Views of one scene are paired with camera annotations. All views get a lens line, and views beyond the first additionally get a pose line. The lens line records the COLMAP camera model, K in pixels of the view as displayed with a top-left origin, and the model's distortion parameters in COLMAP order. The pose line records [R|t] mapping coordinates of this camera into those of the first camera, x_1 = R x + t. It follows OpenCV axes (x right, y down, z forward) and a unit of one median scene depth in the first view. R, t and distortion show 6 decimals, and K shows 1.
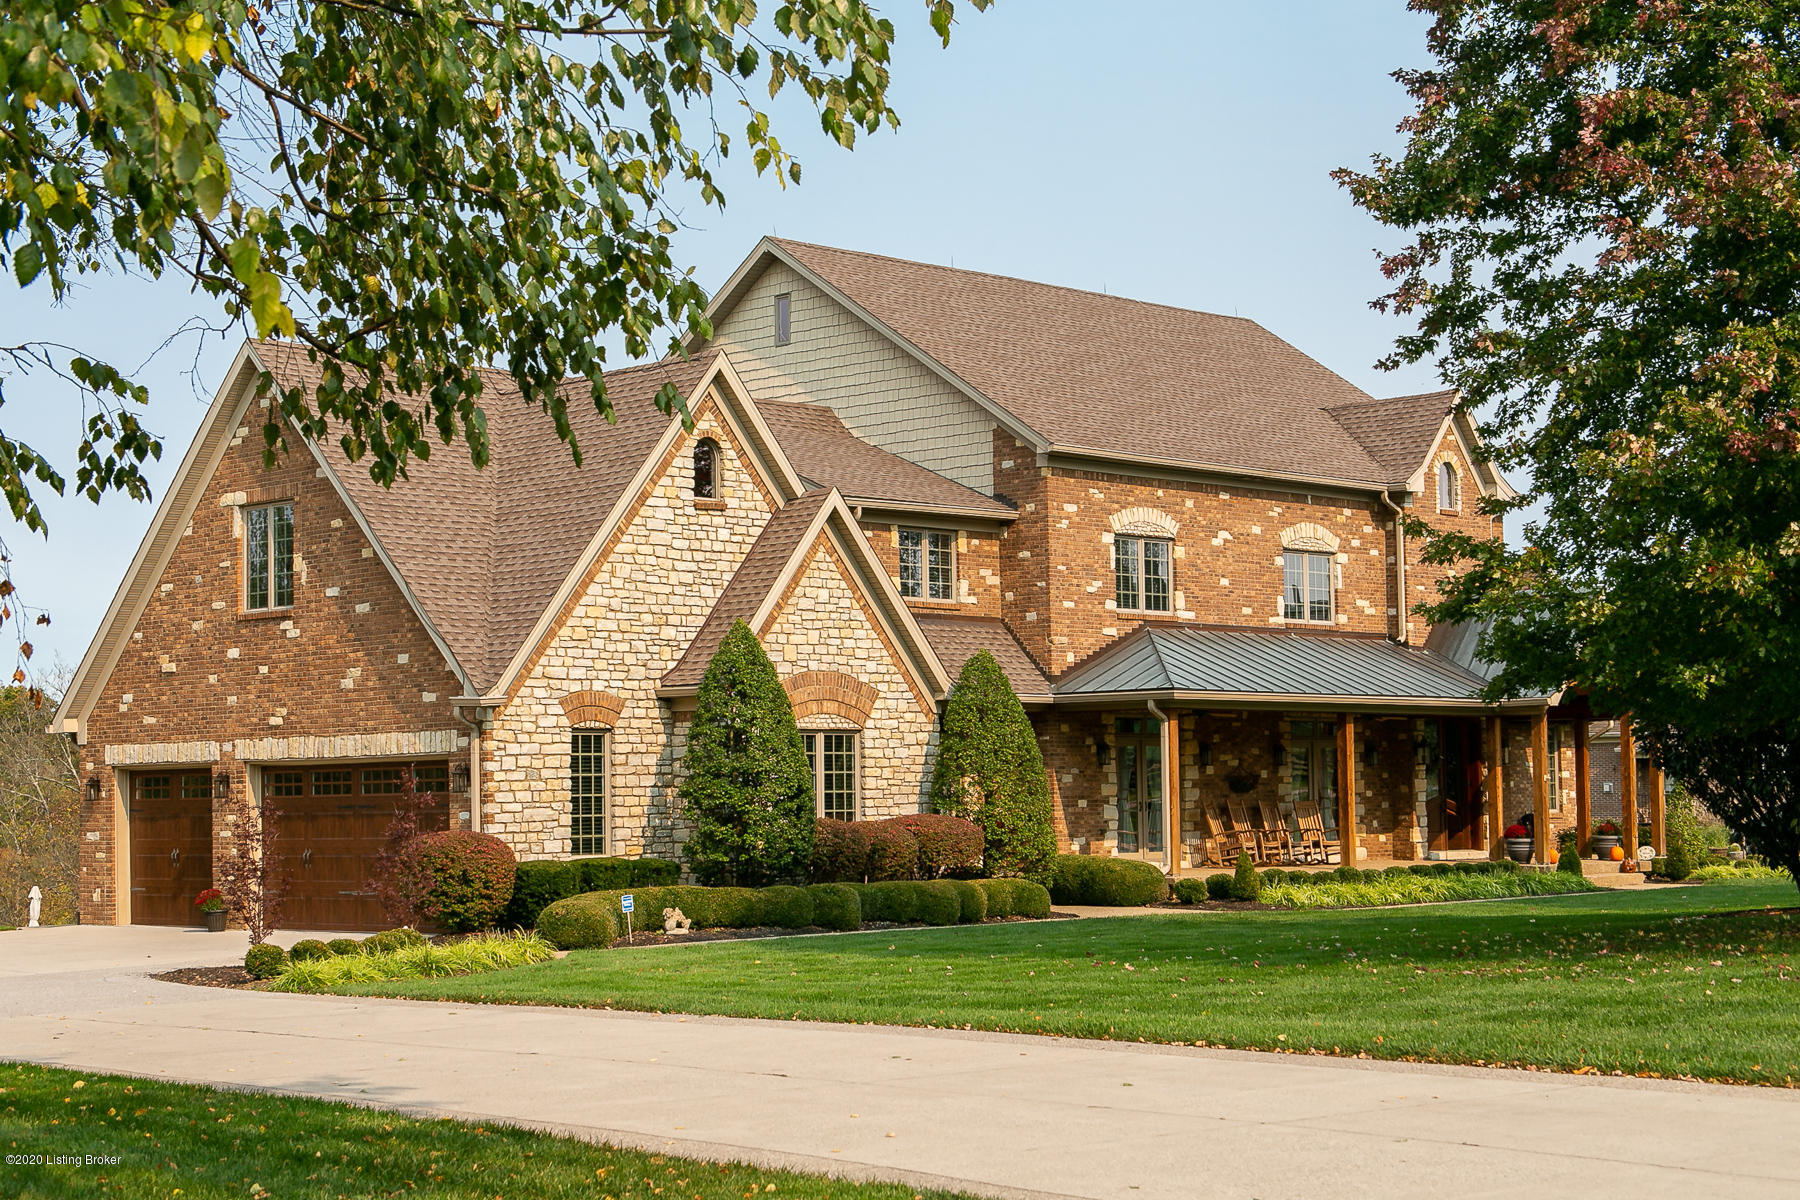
lens RADIAL K [[3059.1, 0, 899.7], [0, 3059.1, 598.4], [0, 0, 1]] dist [0.016428, 0.000000]
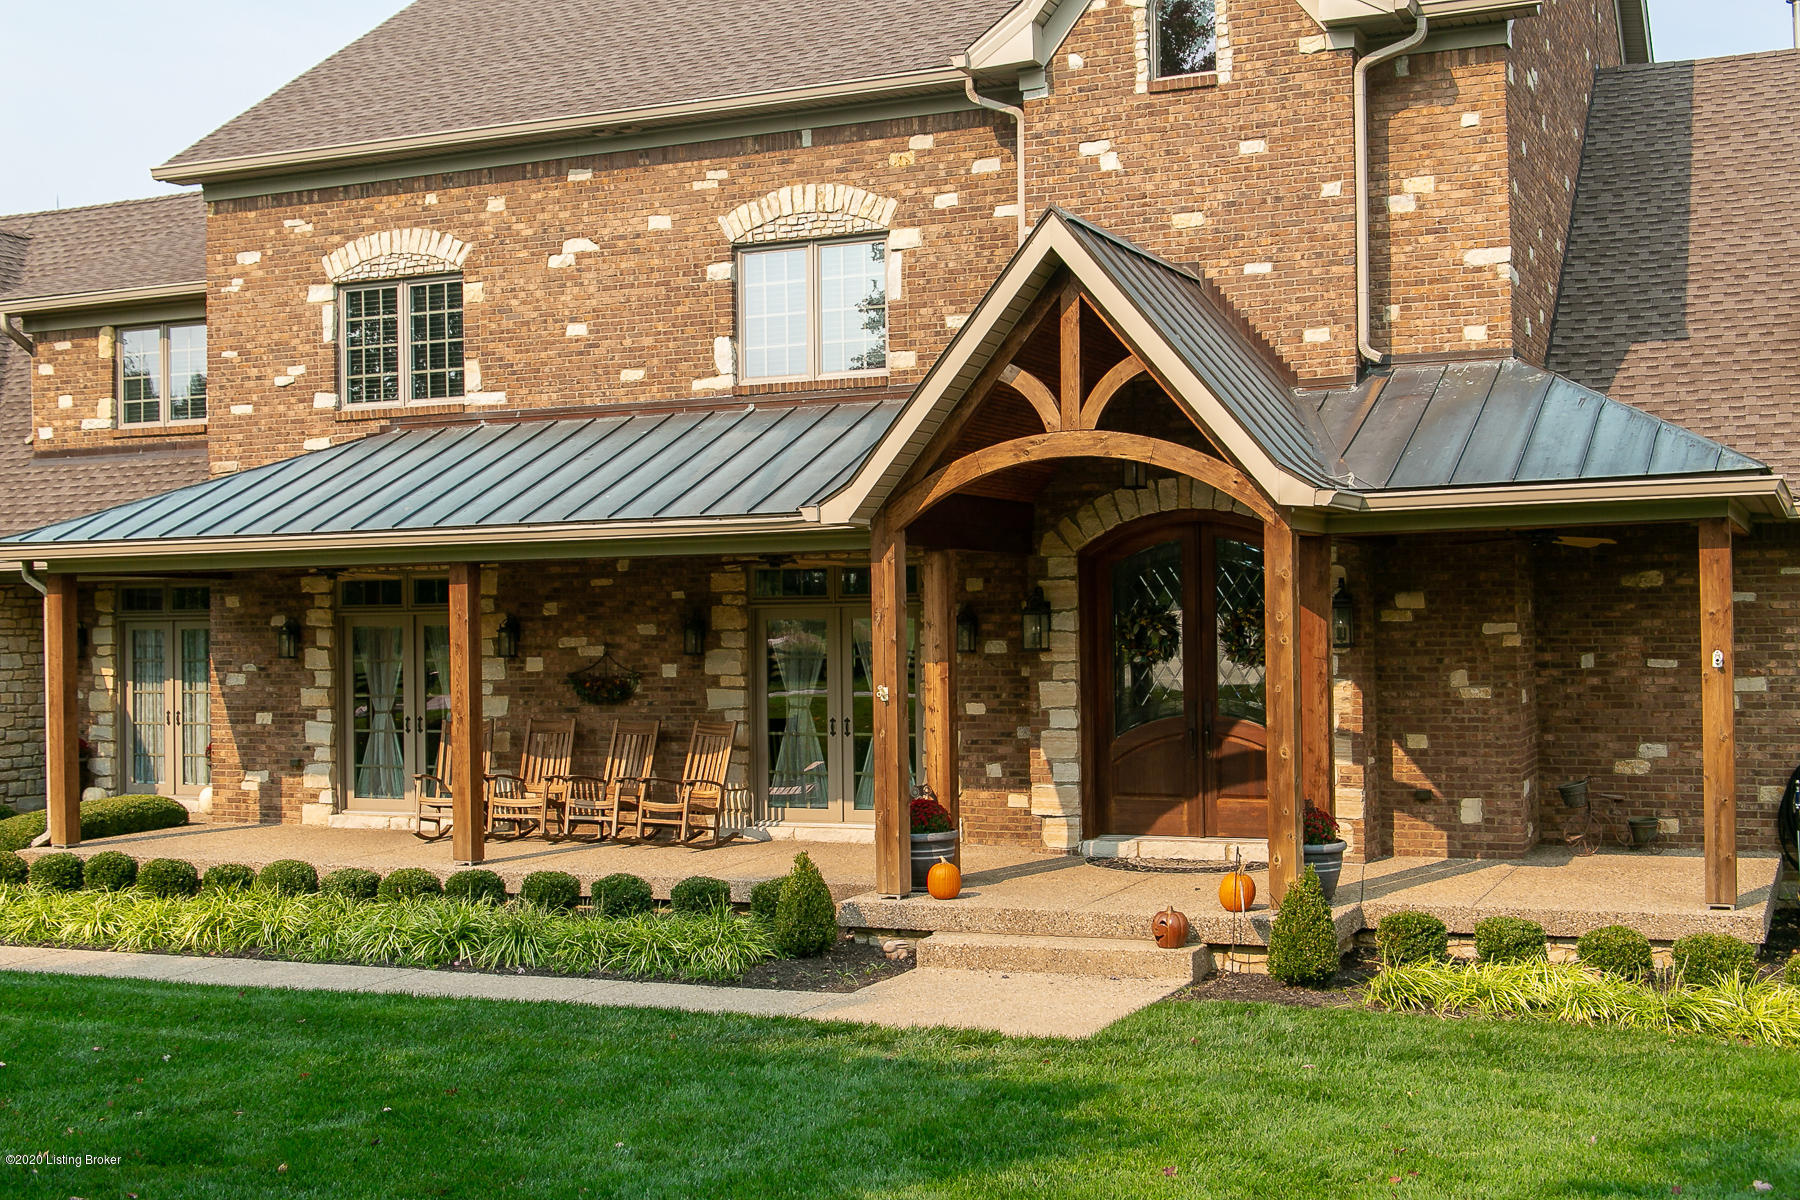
lens RADIAL K [[2270.4, 0, 900.2], [0, 2270.4, 608.6], [0, 0, 1]] dist [0.017749, 0.000000]
pose [[0.307126, 0.000018, -0.951669, 0.532451], [0.073984, 0.996973, 0.023895, 0.040955], [0.948789, -0.077747, 0.306195, 0.943890]]
